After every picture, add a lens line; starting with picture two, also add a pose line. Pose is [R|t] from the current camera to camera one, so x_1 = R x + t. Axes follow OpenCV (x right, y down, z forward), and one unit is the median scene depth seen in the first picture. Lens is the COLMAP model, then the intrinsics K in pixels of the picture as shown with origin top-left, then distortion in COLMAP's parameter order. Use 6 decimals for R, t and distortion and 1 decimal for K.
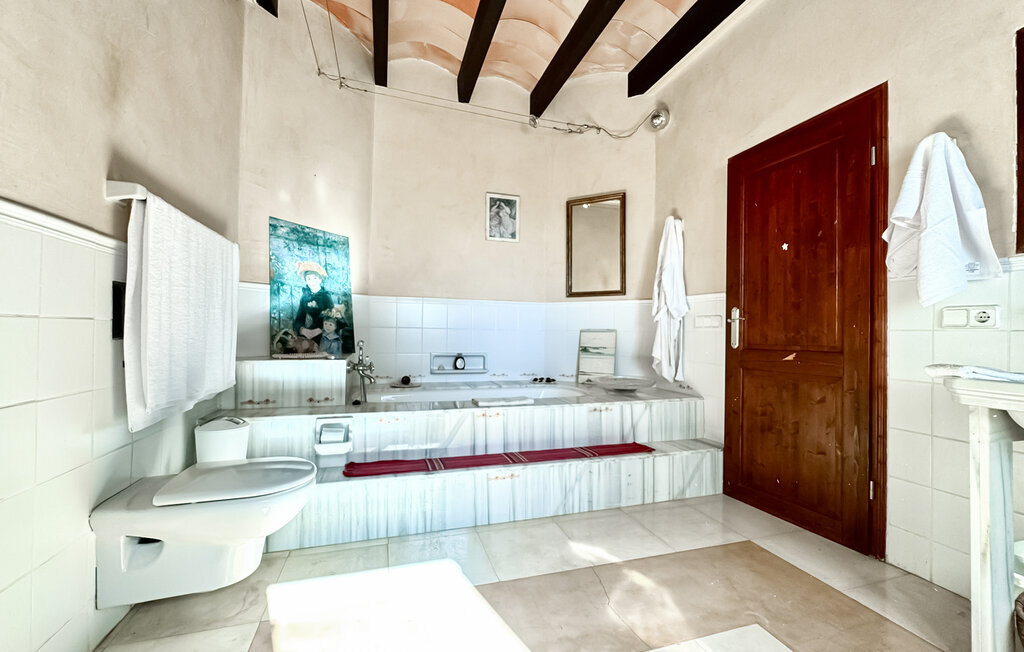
lens RADIAL K [[420.0, 0, 513.2], [0, 420.0, 330.6], [0, 0, 1]] dist [-0.001789, 0.000370]
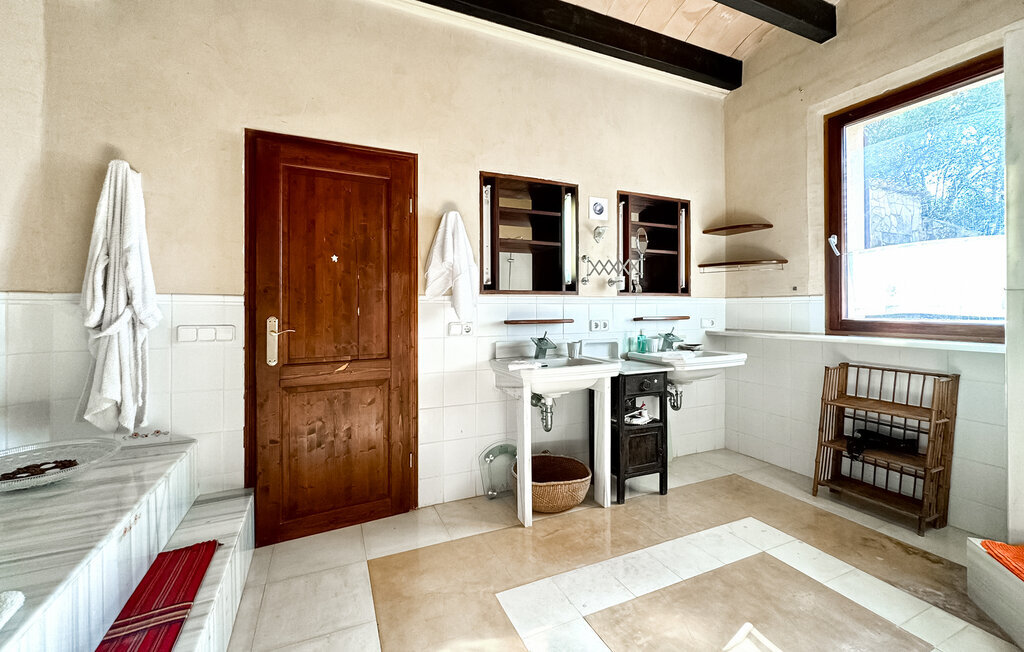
lens RADIAL K [[420.0, 0, 514.4], [0, 420.0, 304.3], [0, 0, 1]] dist [-0.001789, 0.000370]
pose [[-0.123594, -0.007884, 0.992301, -0.418833], [-0.006029, 0.999956, 0.007194, -0.103287], [-0.992314, -0.005093, -0.123637, 0.720987]]
